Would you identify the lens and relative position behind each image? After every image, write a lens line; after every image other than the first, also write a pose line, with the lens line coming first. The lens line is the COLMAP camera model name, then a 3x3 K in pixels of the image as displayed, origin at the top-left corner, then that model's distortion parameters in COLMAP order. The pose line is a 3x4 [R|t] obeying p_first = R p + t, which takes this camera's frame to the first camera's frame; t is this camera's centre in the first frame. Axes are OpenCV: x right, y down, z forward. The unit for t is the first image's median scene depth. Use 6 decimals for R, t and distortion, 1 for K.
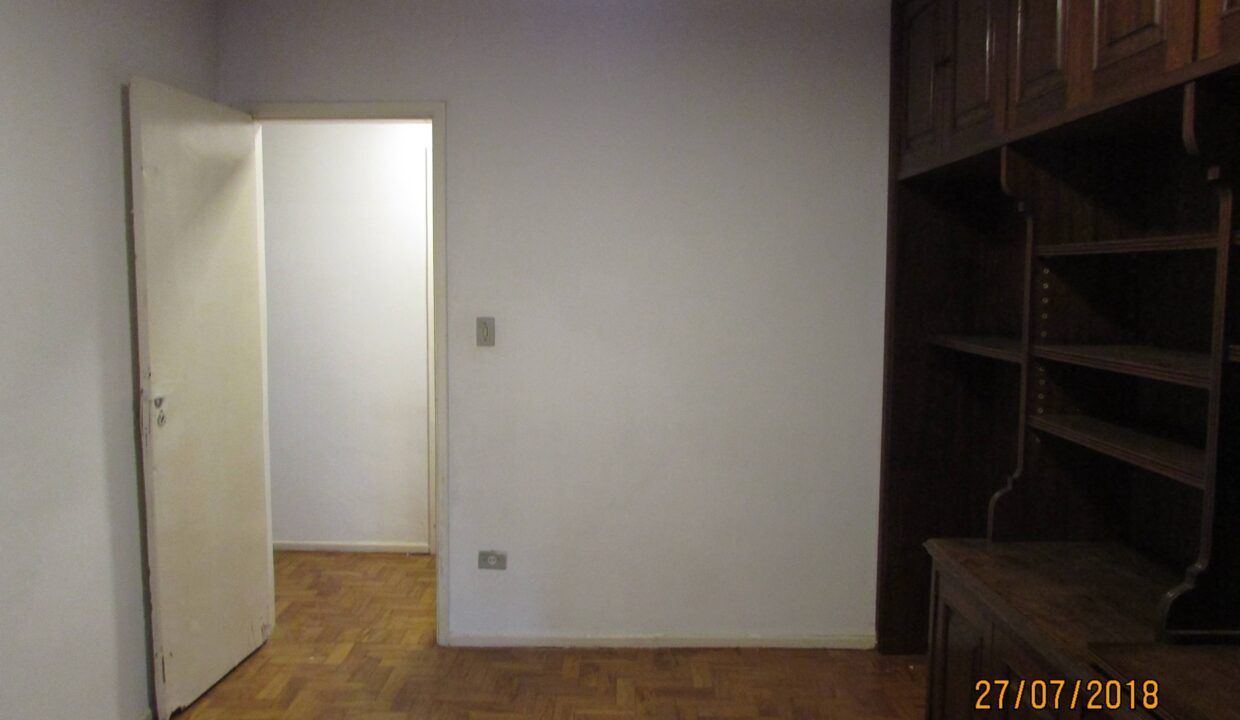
lens RADIAL K [[891.0, 0, 618.7], [0, 891.0, 357.4], [0, 0, 1]] dist [-0.015247, -0.000215]
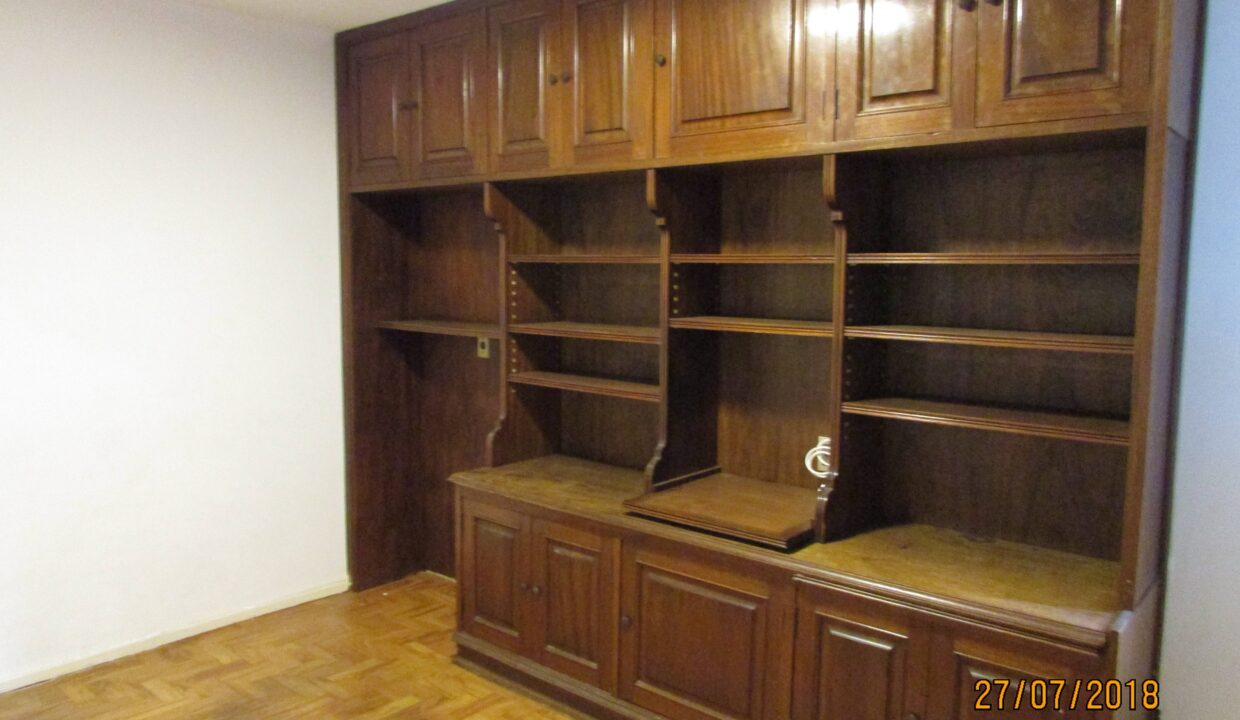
lens RADIAL K [[891.0, 0, 626.3], [0, 891.0, 361.7], [0, 0, 1]] dist [-0.015247, -0.000215]
pose [[0.639414, -0.074036, 0.765290, -0.507394], [0.056410, 0.997188, 0.049339, -0.014649], [-0.766791, 0.011622, 0.641792, -0.056802]]
